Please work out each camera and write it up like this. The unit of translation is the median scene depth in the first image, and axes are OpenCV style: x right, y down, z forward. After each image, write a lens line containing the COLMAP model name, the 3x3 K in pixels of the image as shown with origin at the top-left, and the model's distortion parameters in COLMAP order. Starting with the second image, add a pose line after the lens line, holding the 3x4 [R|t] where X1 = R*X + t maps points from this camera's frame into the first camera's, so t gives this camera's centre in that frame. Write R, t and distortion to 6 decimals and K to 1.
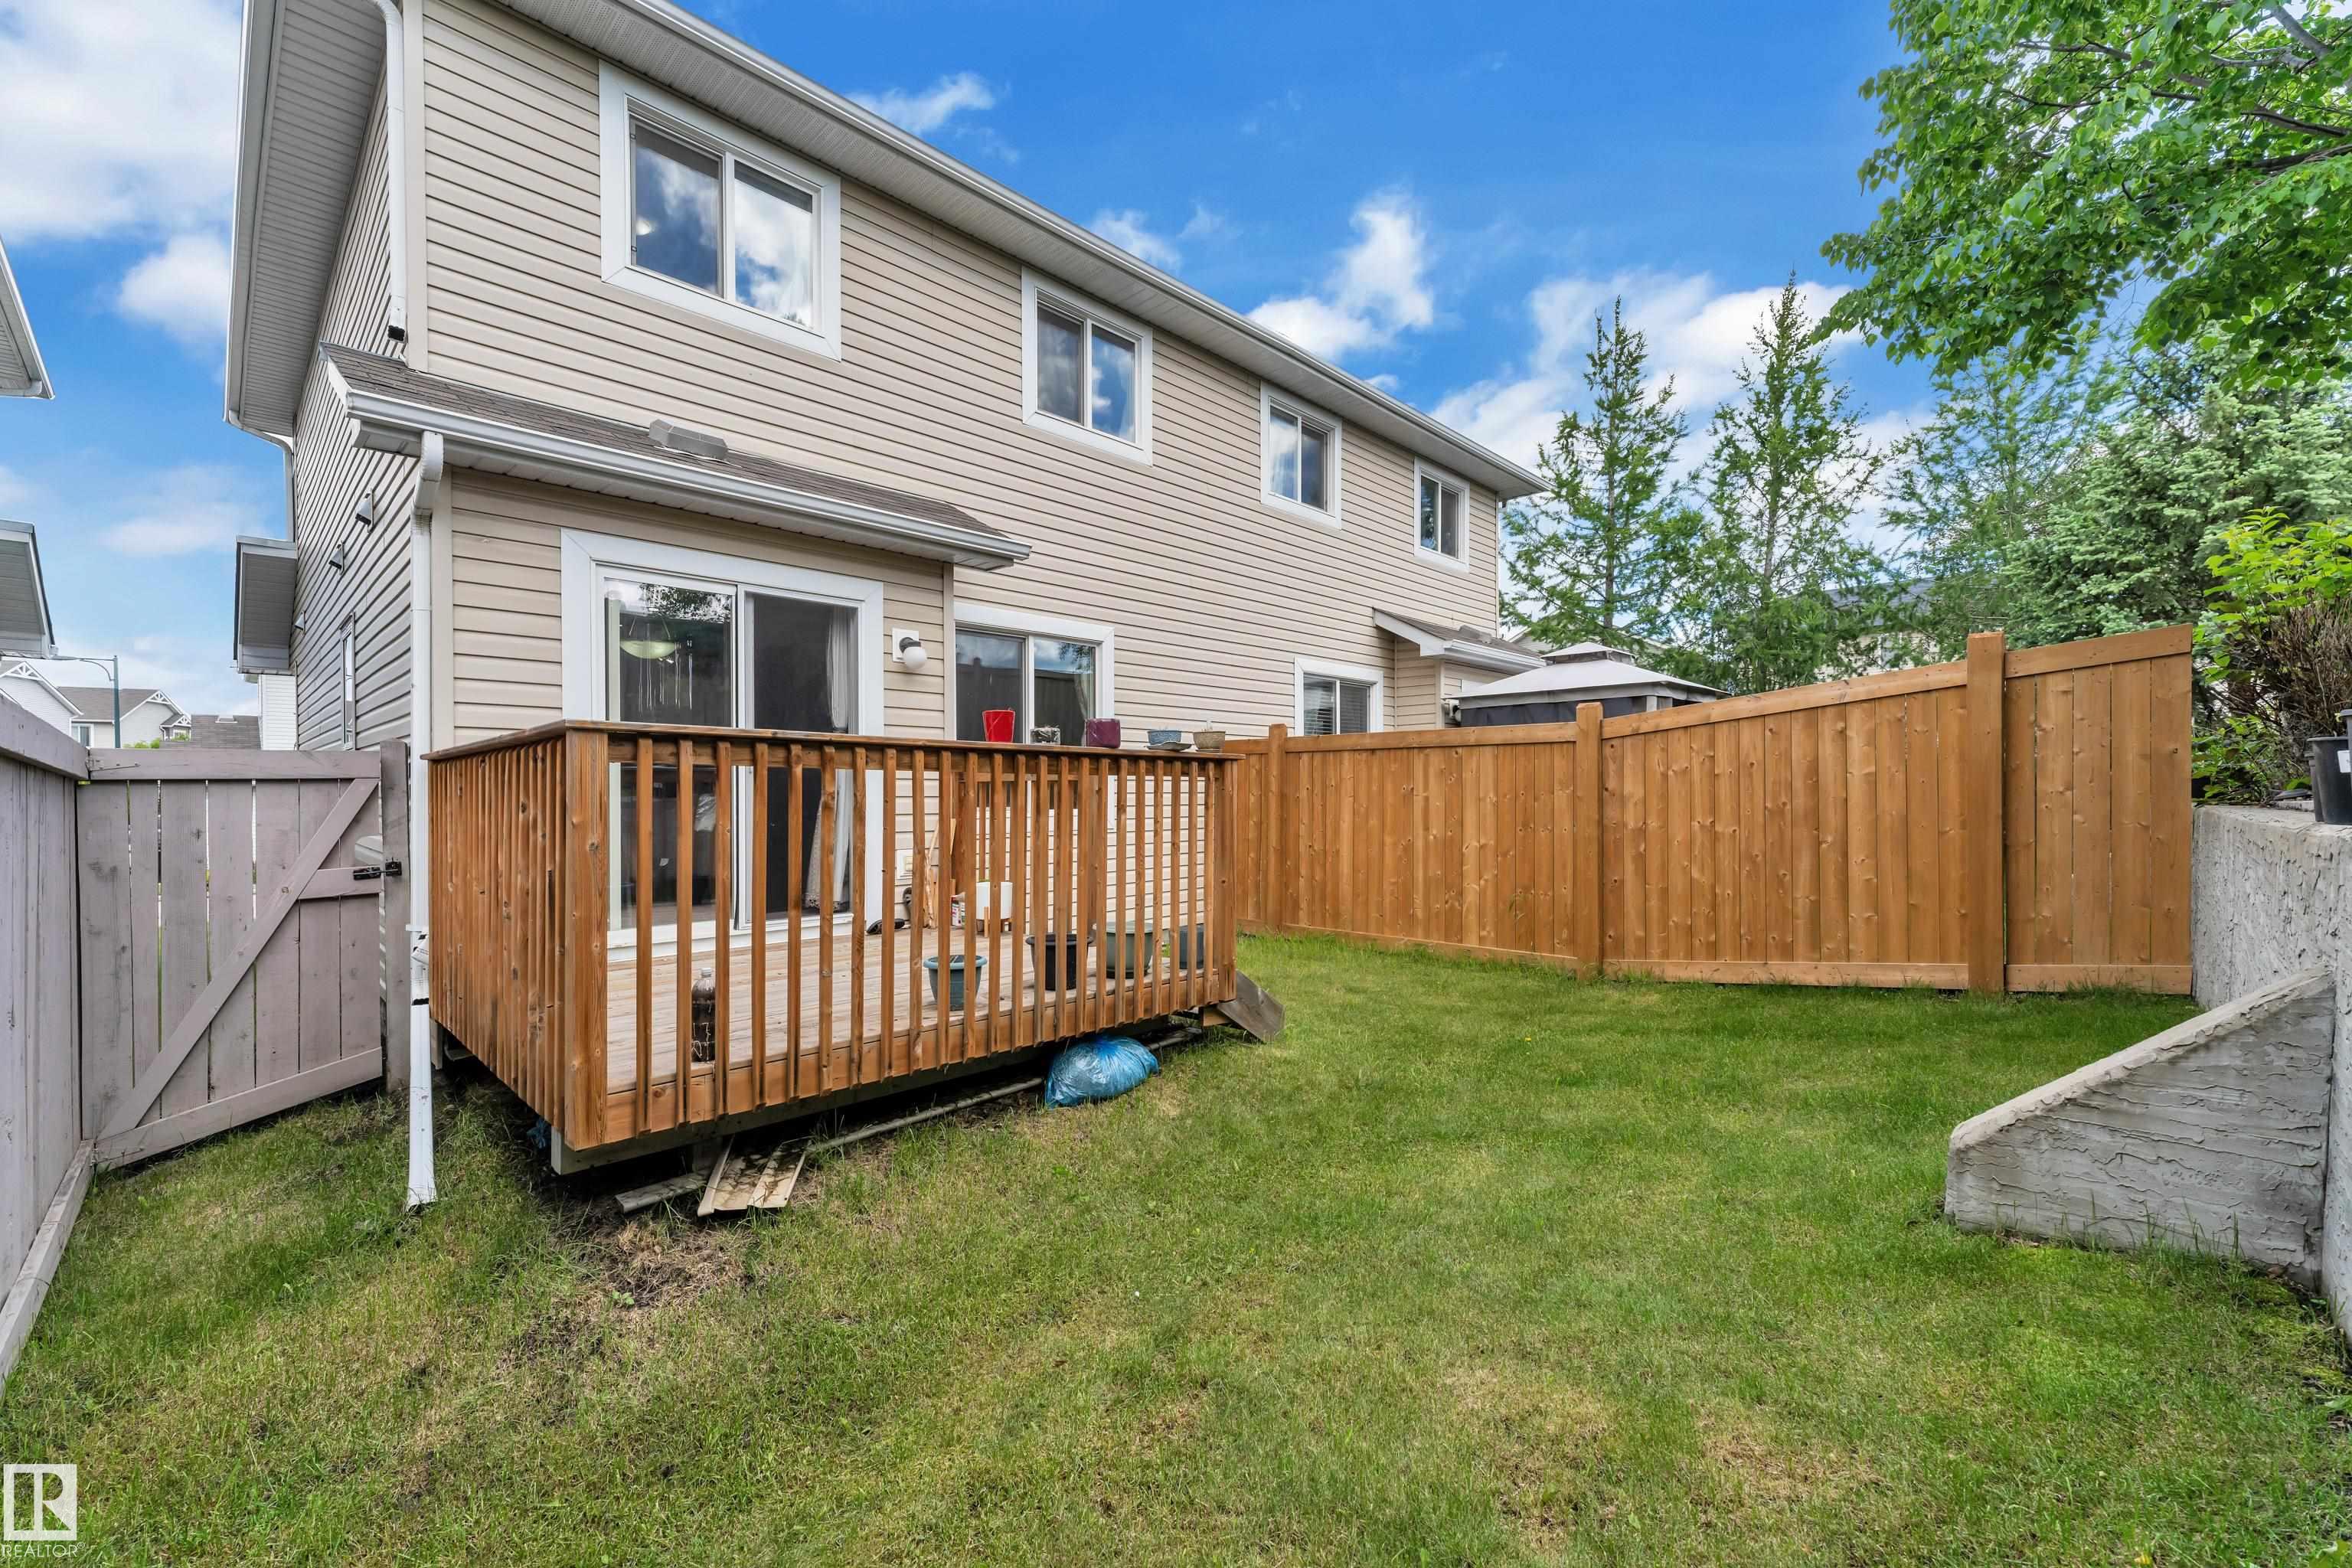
lens RADIAL K [[952.1, 0, 1178.8], [0, 952.1, 791.4], [0, 0, 1]] dist [-0.001701, 0.000071]
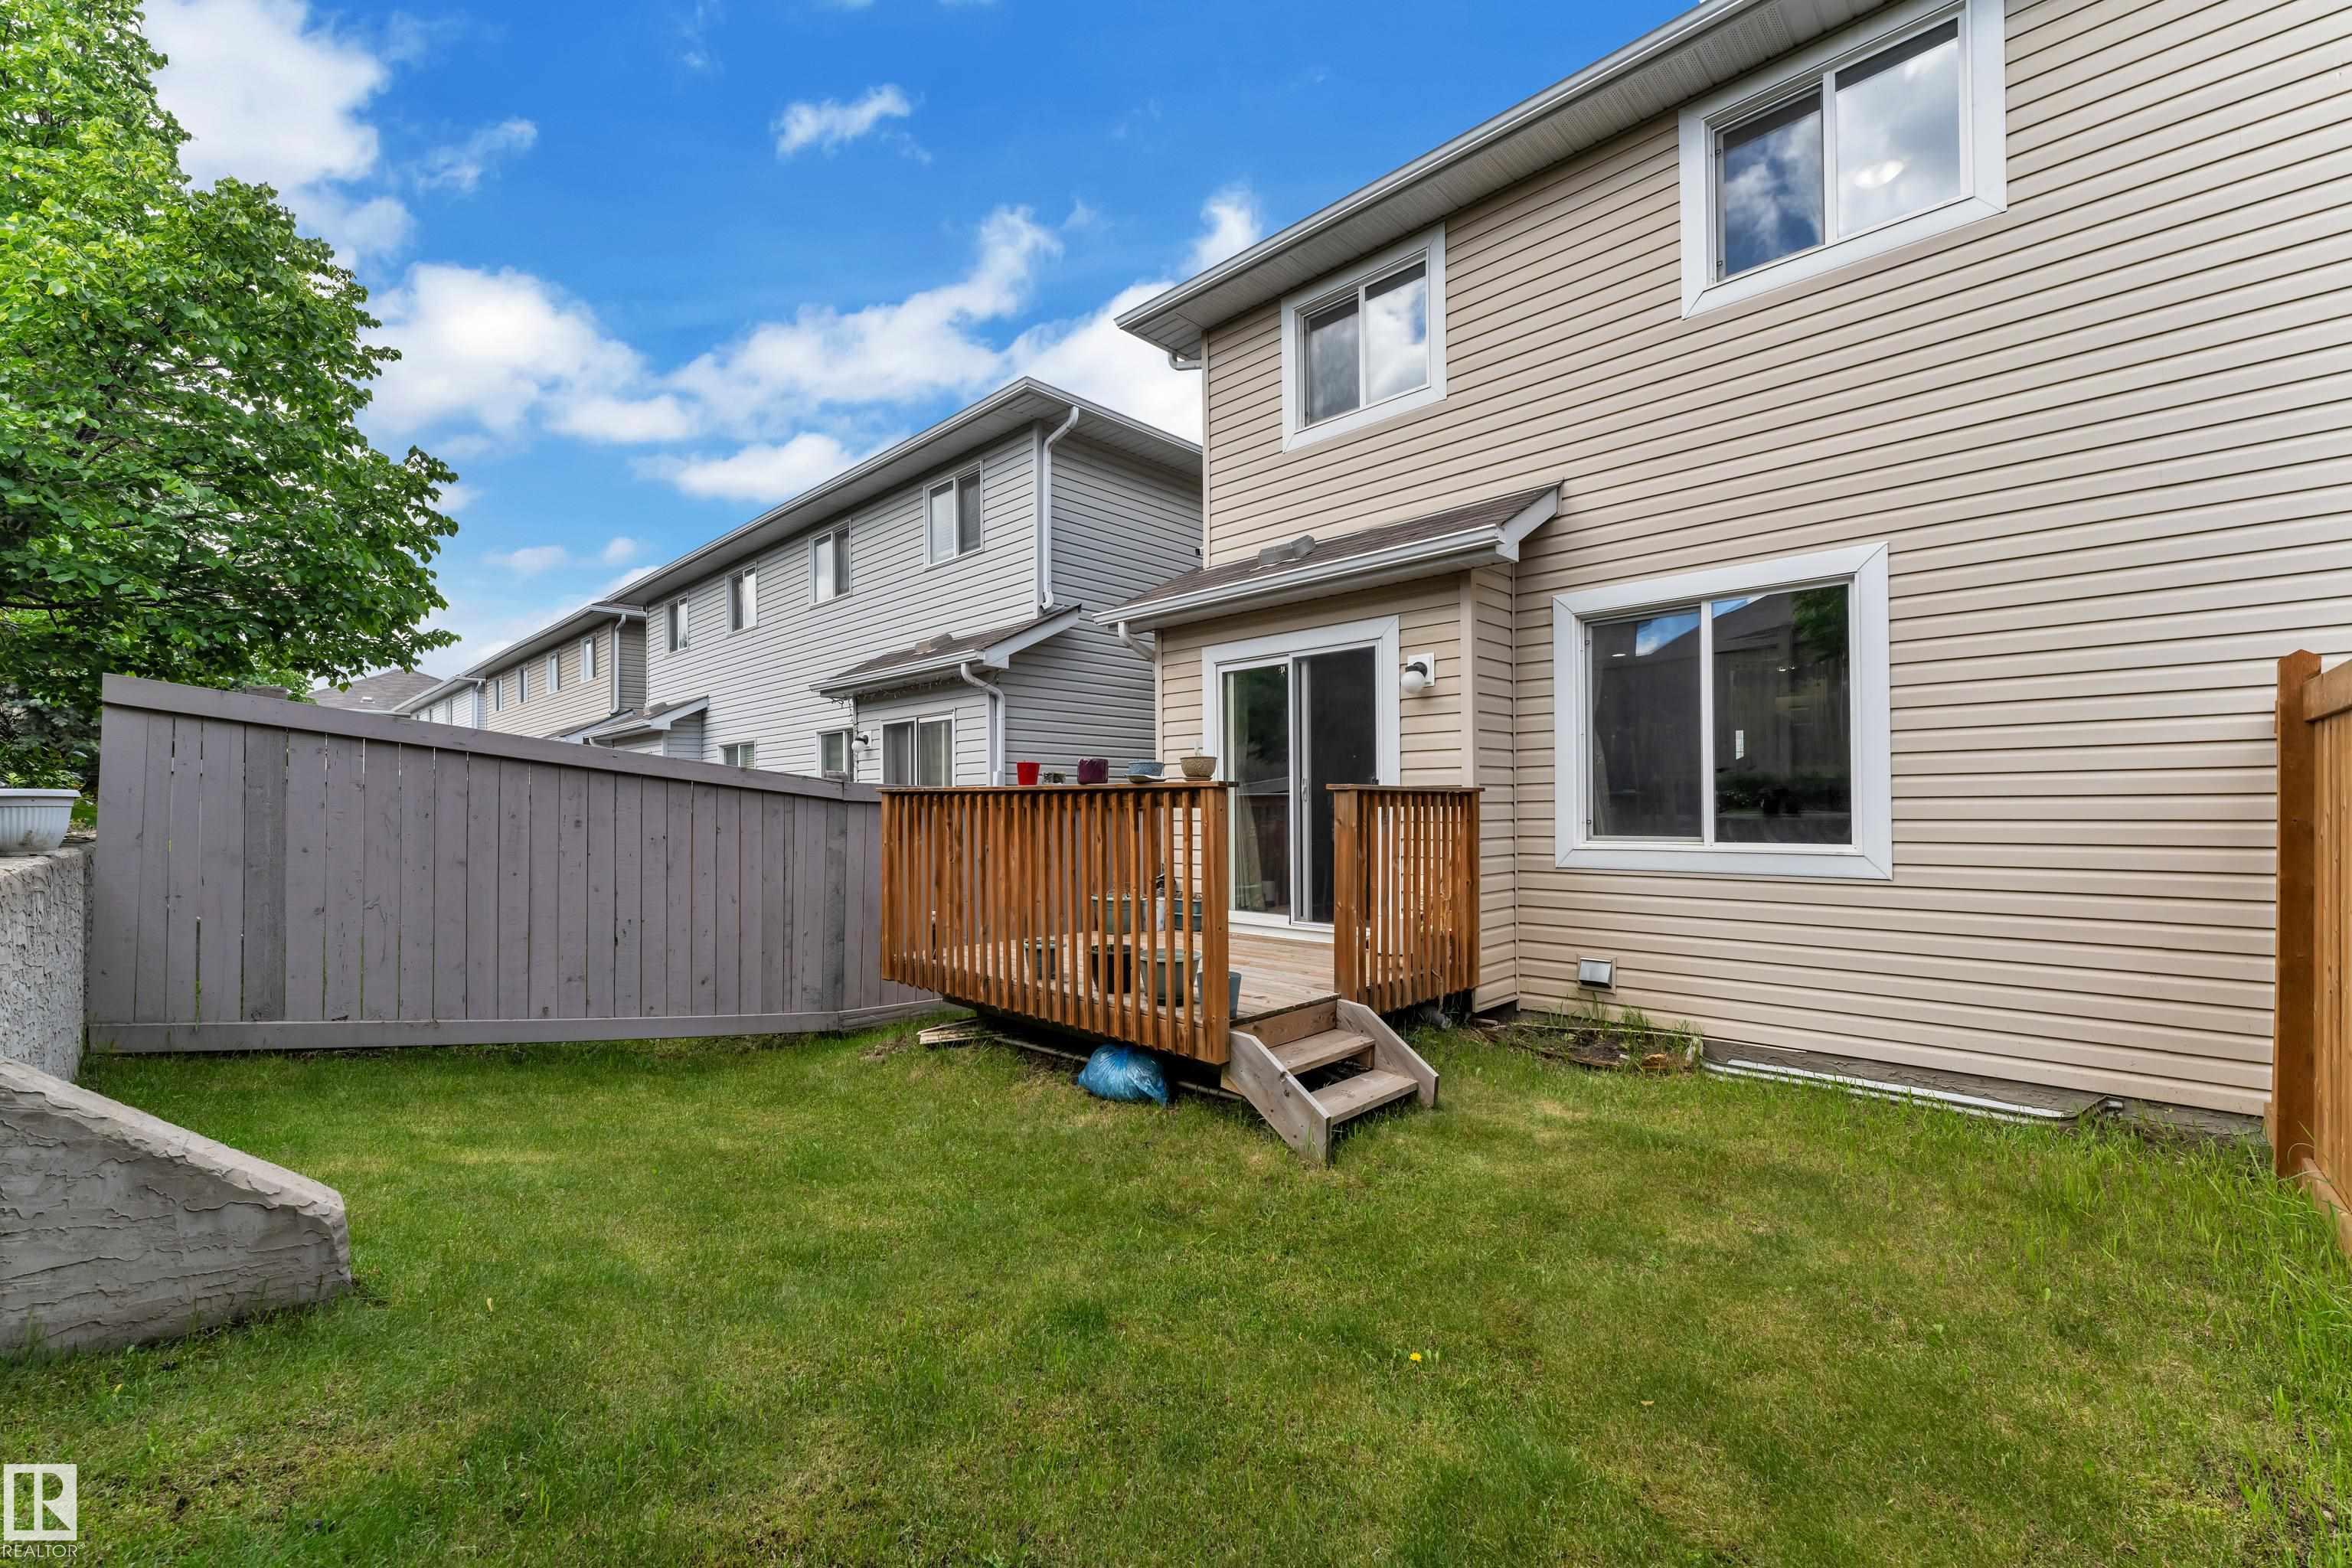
lens RADIAL K [[952.1, 0, 1178.9], [0, 952.1, 795.3], [0, 0, 1]] dist [-0.001701, 0.000071]
pose [[0.002637, -0.013293, -0.999908, 0.724110], [0.008965, 0.999872, -0.013269, -0.010993], [0.999956, -0.008929, 0.002756, 0.756769]]
